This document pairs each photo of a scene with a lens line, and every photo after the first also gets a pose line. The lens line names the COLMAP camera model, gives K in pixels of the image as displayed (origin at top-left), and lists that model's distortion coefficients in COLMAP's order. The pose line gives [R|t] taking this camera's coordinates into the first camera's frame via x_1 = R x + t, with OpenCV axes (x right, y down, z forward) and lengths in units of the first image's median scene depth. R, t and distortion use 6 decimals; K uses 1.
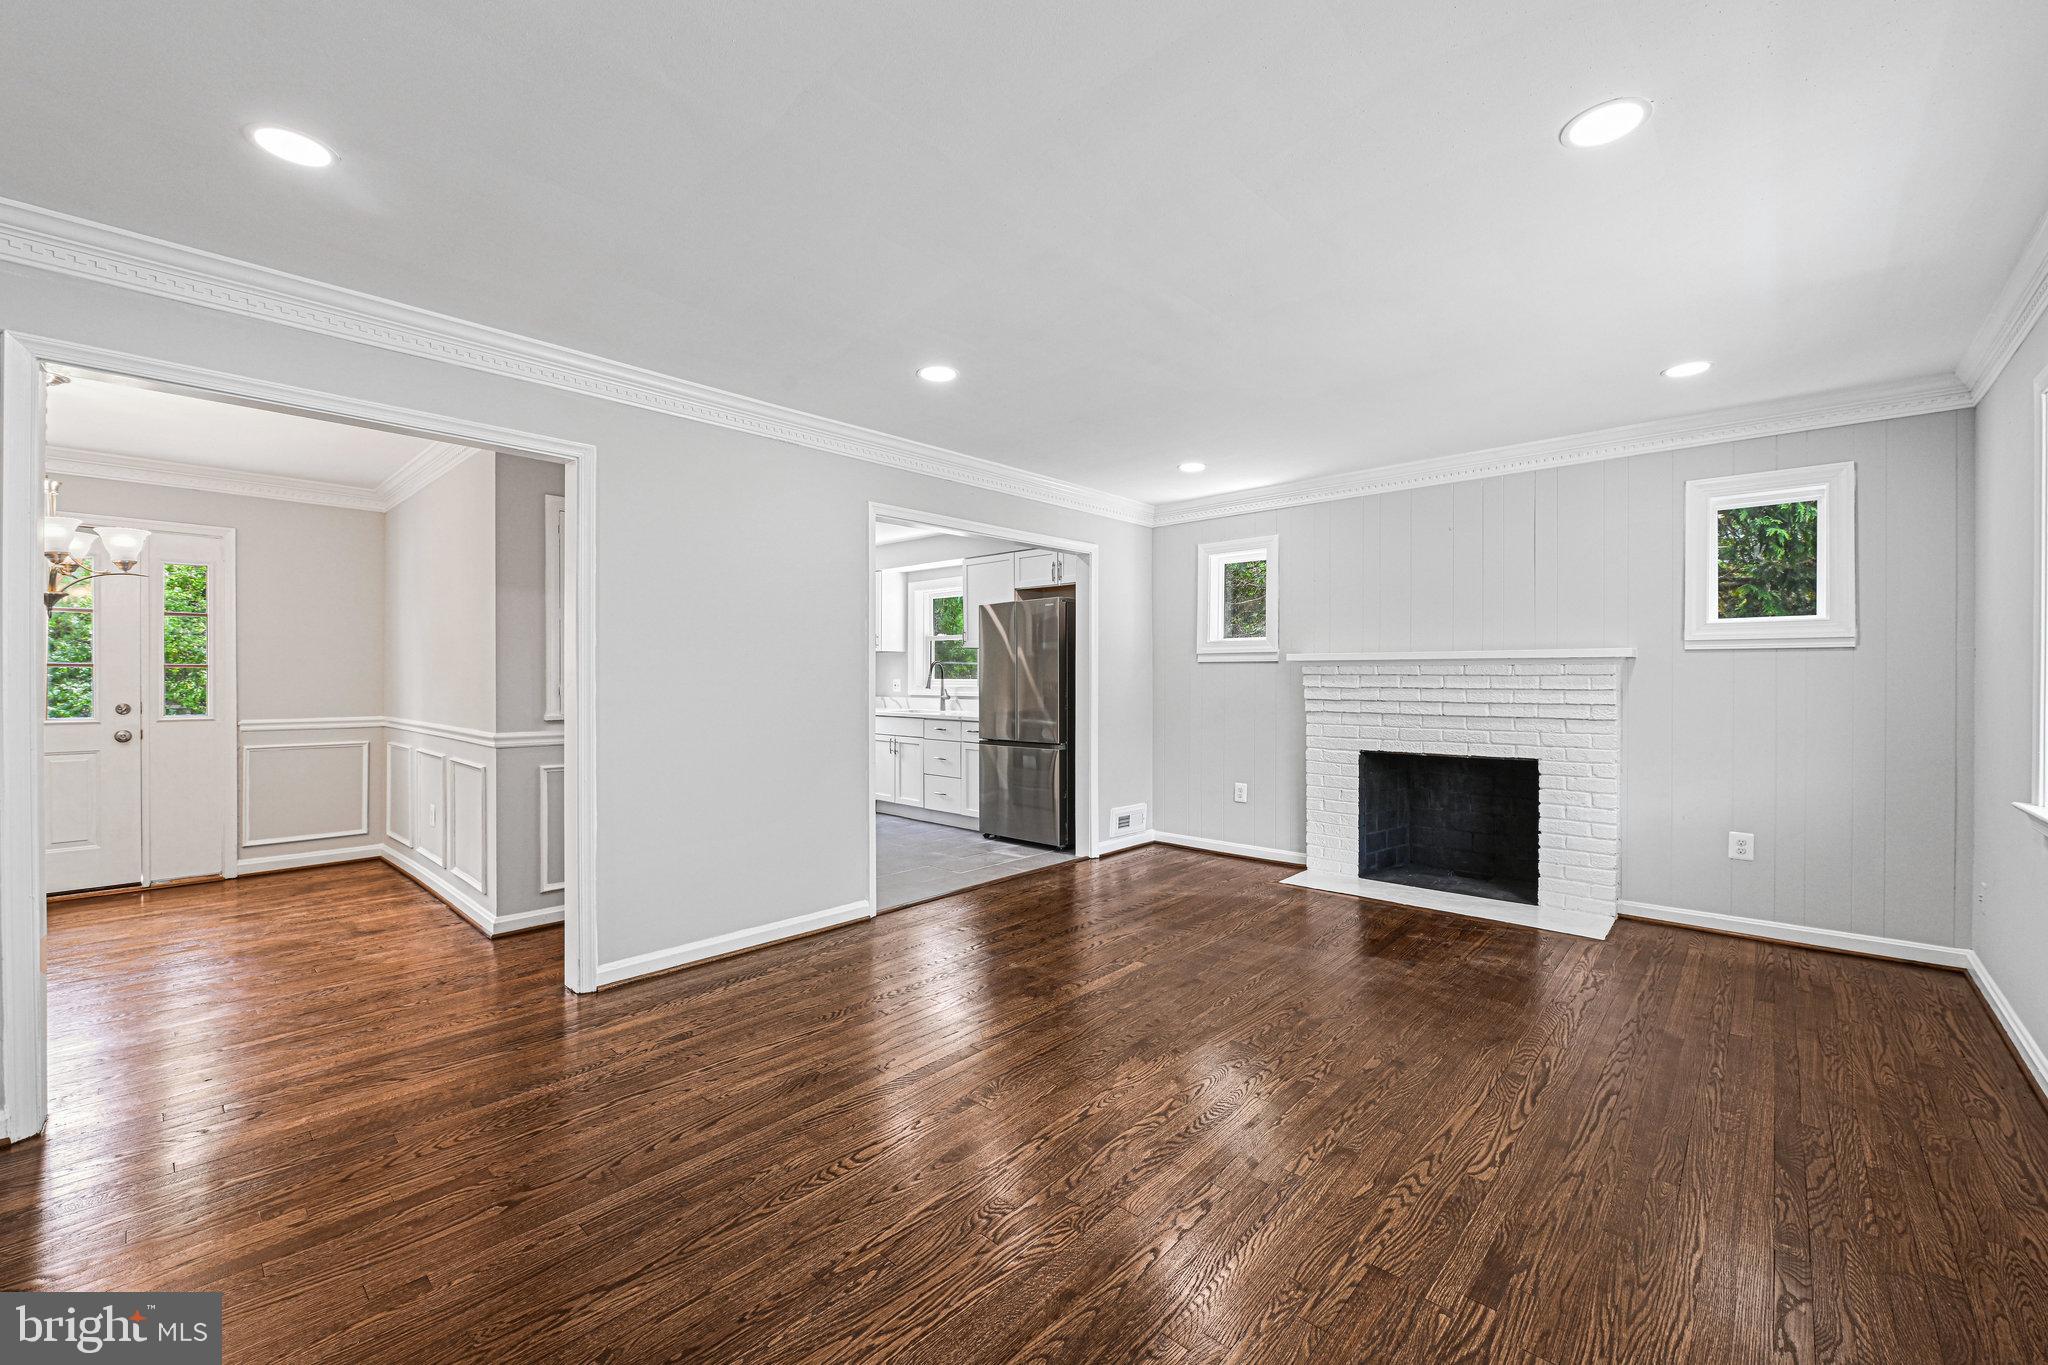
lens RADIAL K [[826.2, 0, 1008.0], [0, 826.2, 680.0], [0, 0, 1]] dist [-0.008831, 0.000776]
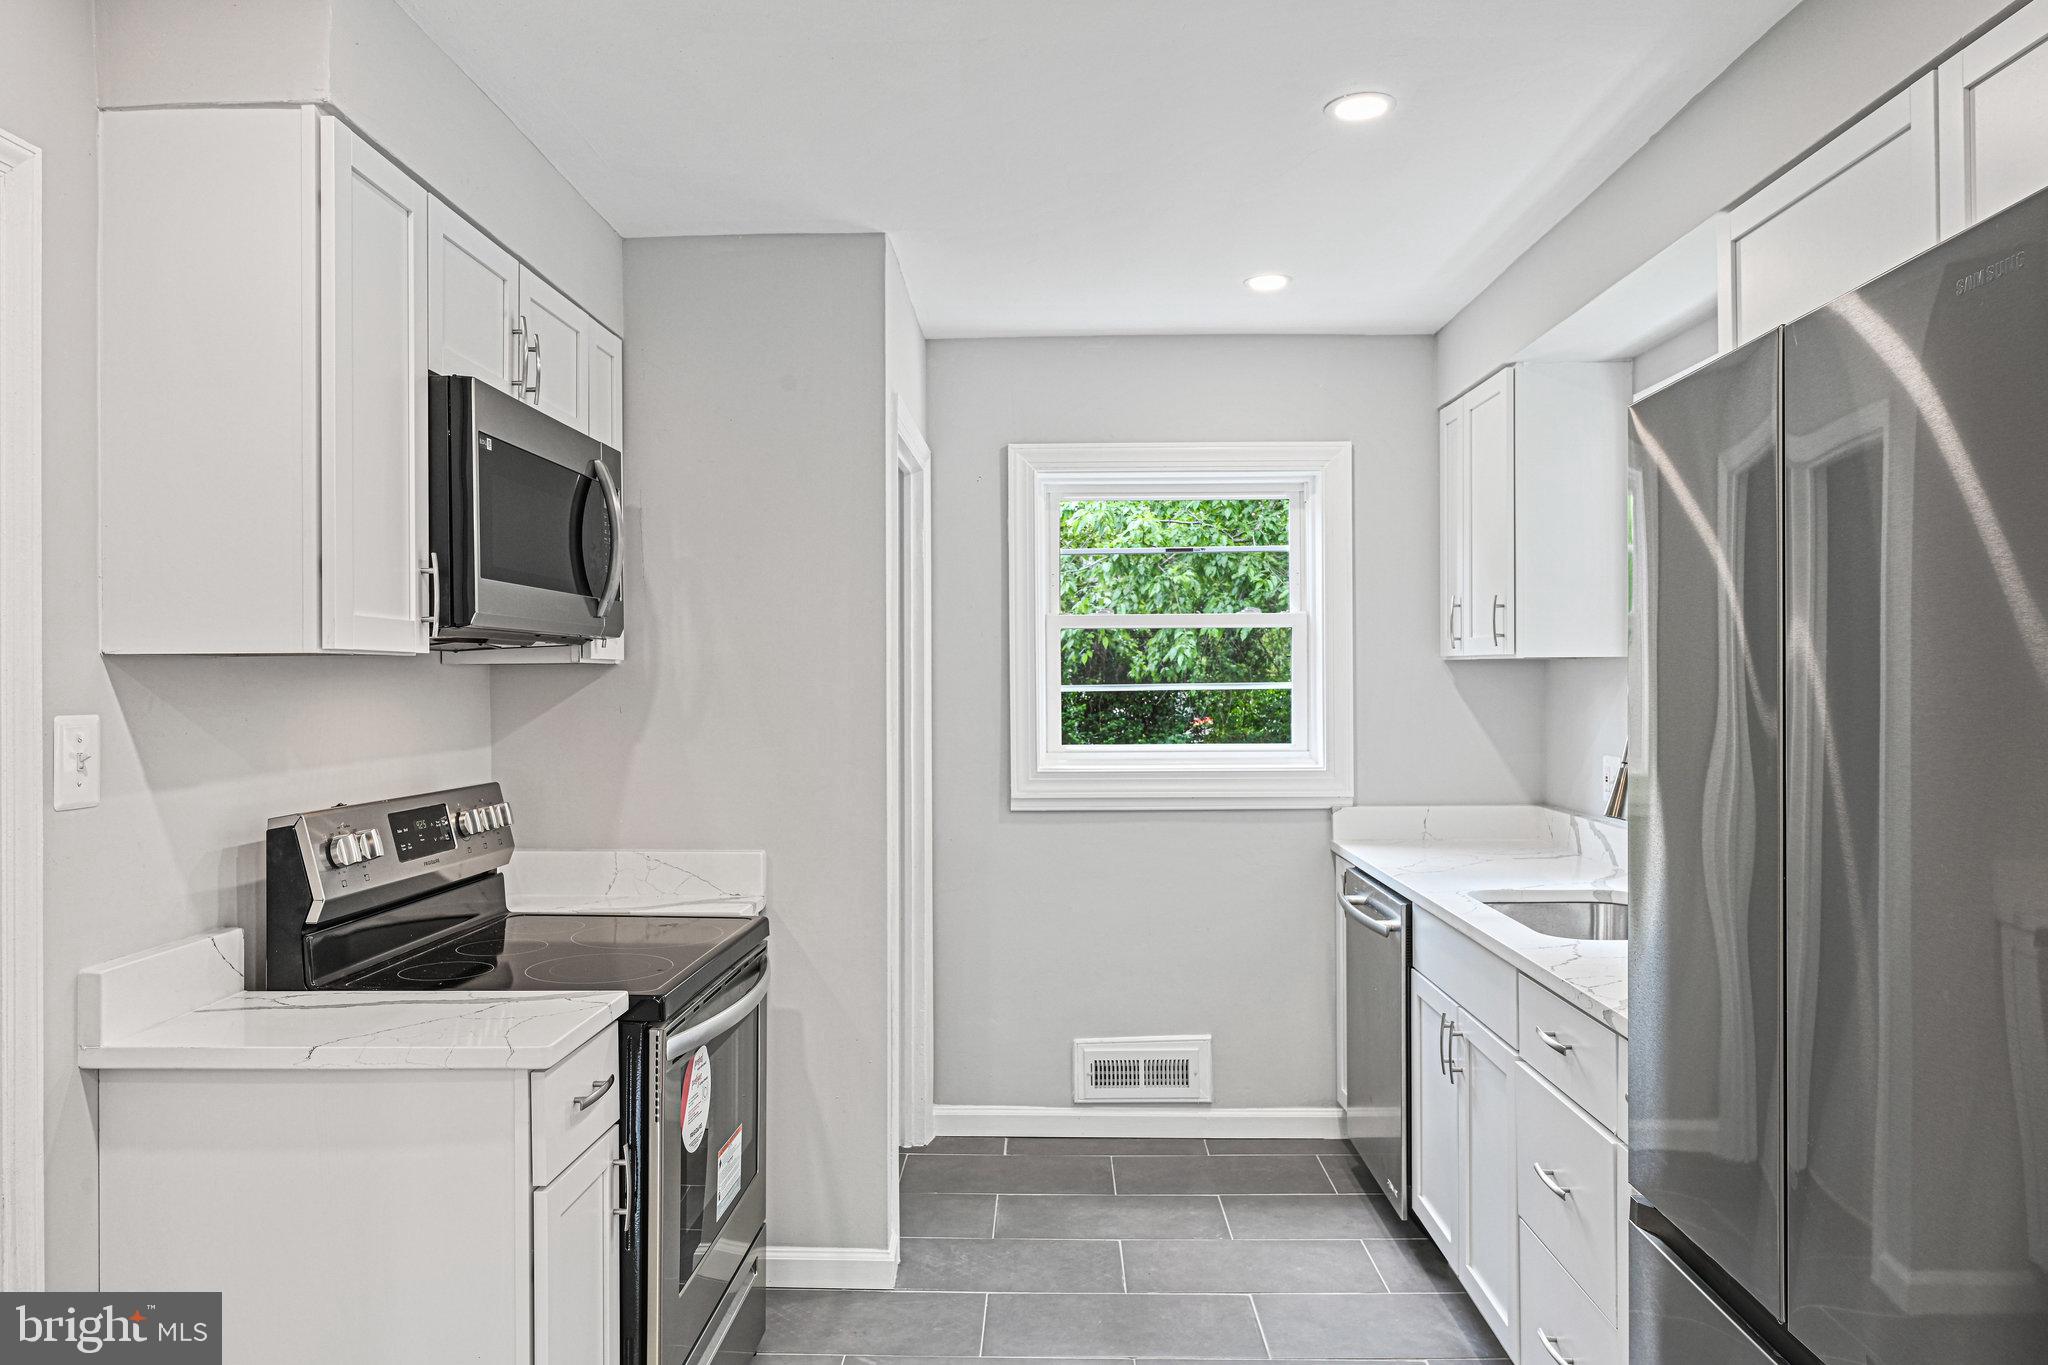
lens RADIAL K [[1383.0, 0, 1017.7], [0, 1383.0, 674.4], [0, 0, 1]] dist [0.006617, -0.006151]
pose [[0.669913, -0.006258, -0.742413, 0.094647], [0.001381, 0.999973, -0.007183, -0.032759], [0.742438, 0.003787, 0.669904, 0.718173]]
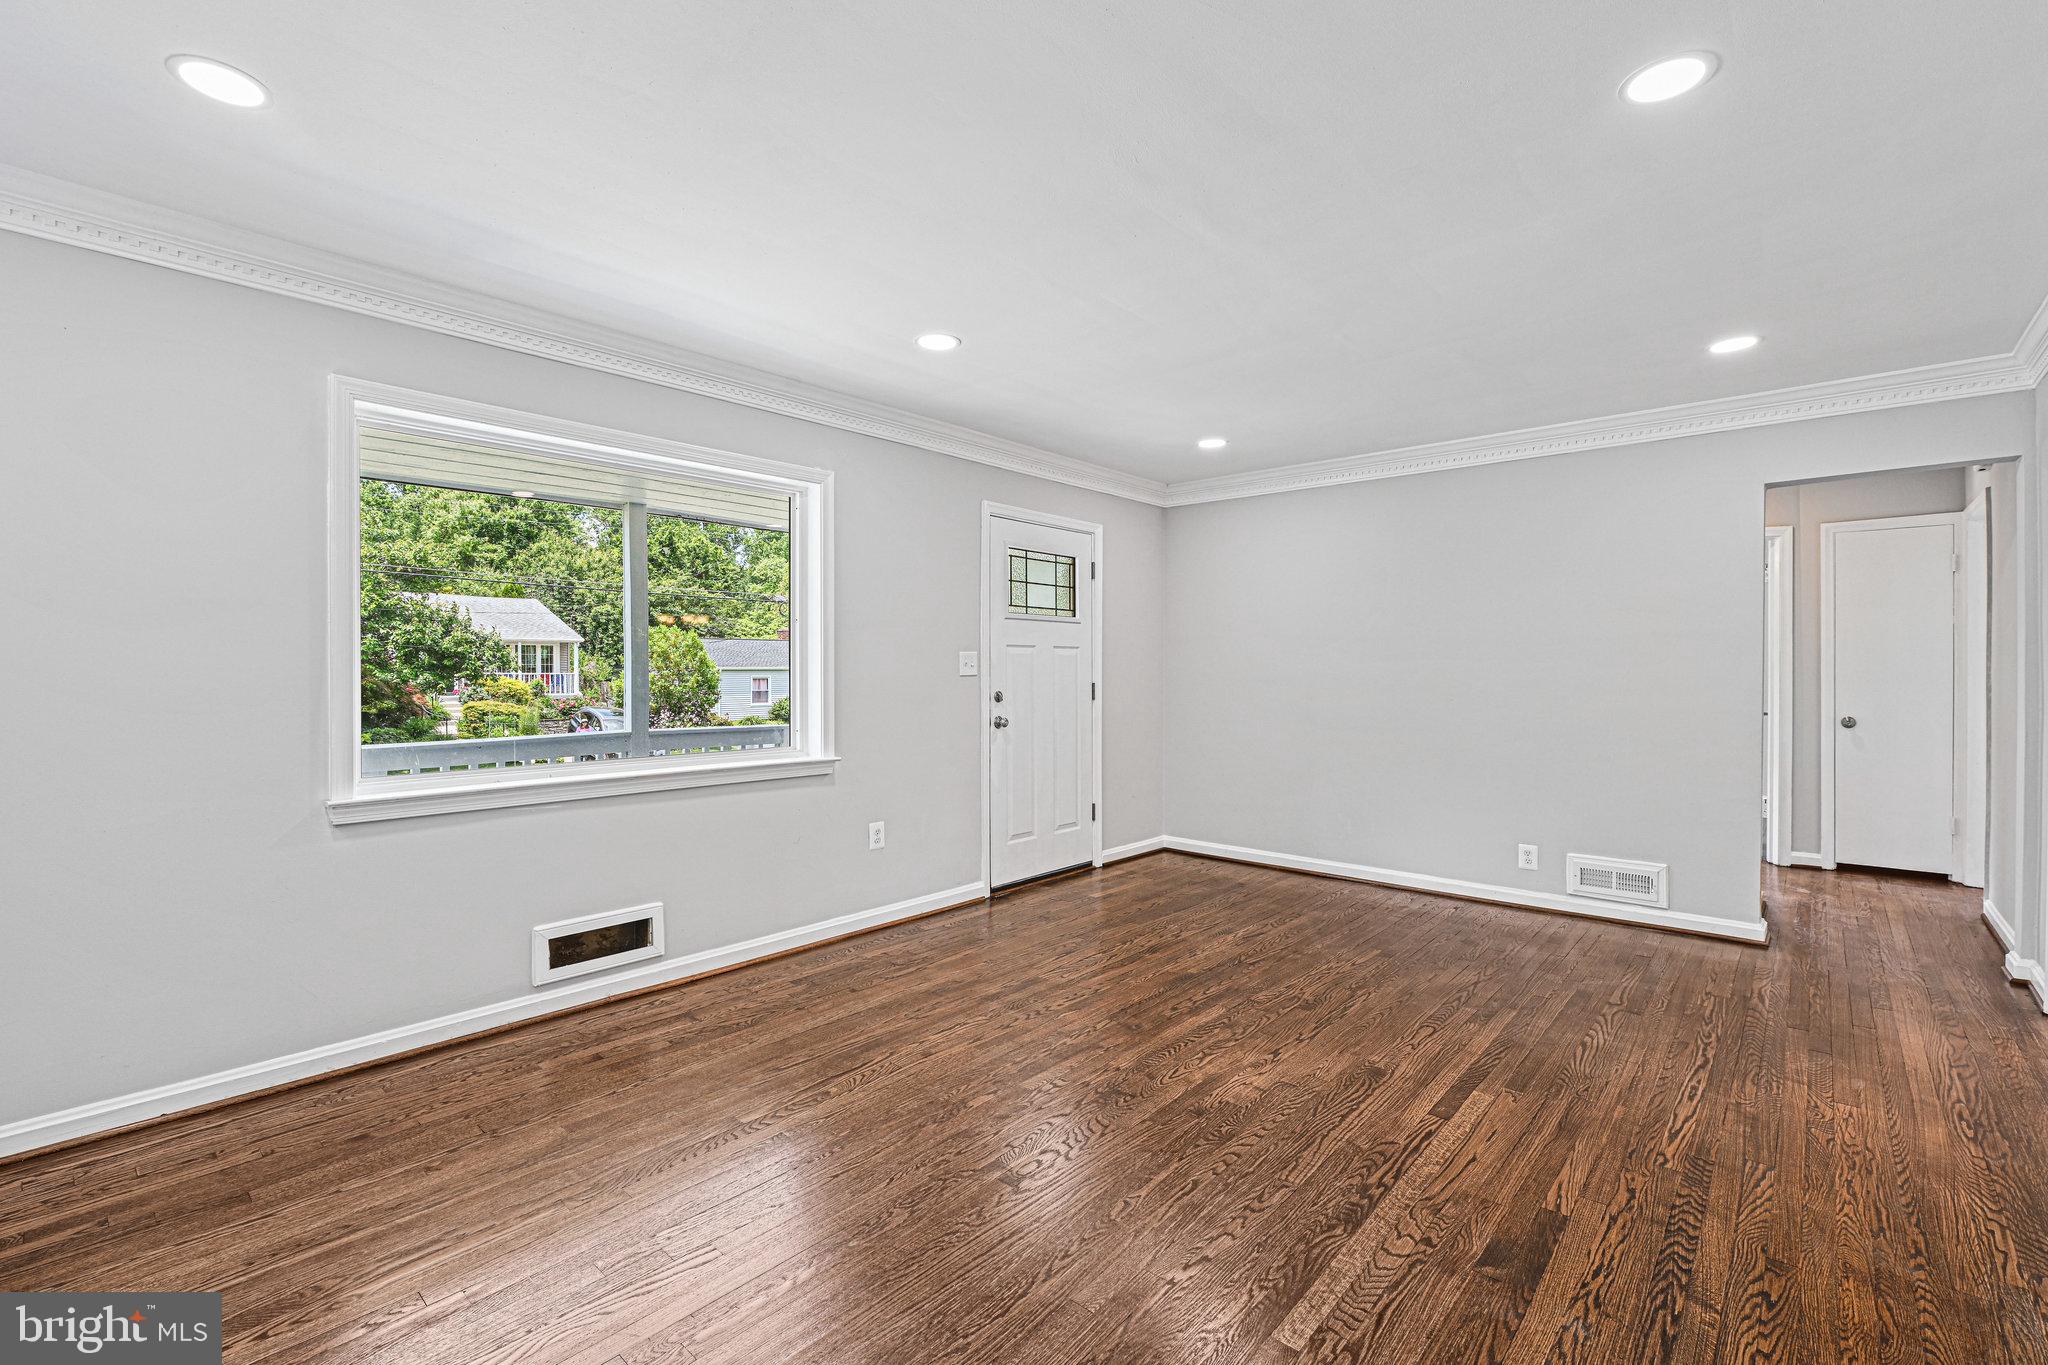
lens RADIAL K [[888.8, 0, 1038.0], [0, 888.8, 671.4], [0, 0, 1]] dist [-0.008977, -0.000066]
pose [[-0.999180, 0.001498, -0.040451, 0.175886], [0.001206, 0.999973, 0.007251, -0.003603], [0.040461, 0.007197, -0.999155, 0.827092]]
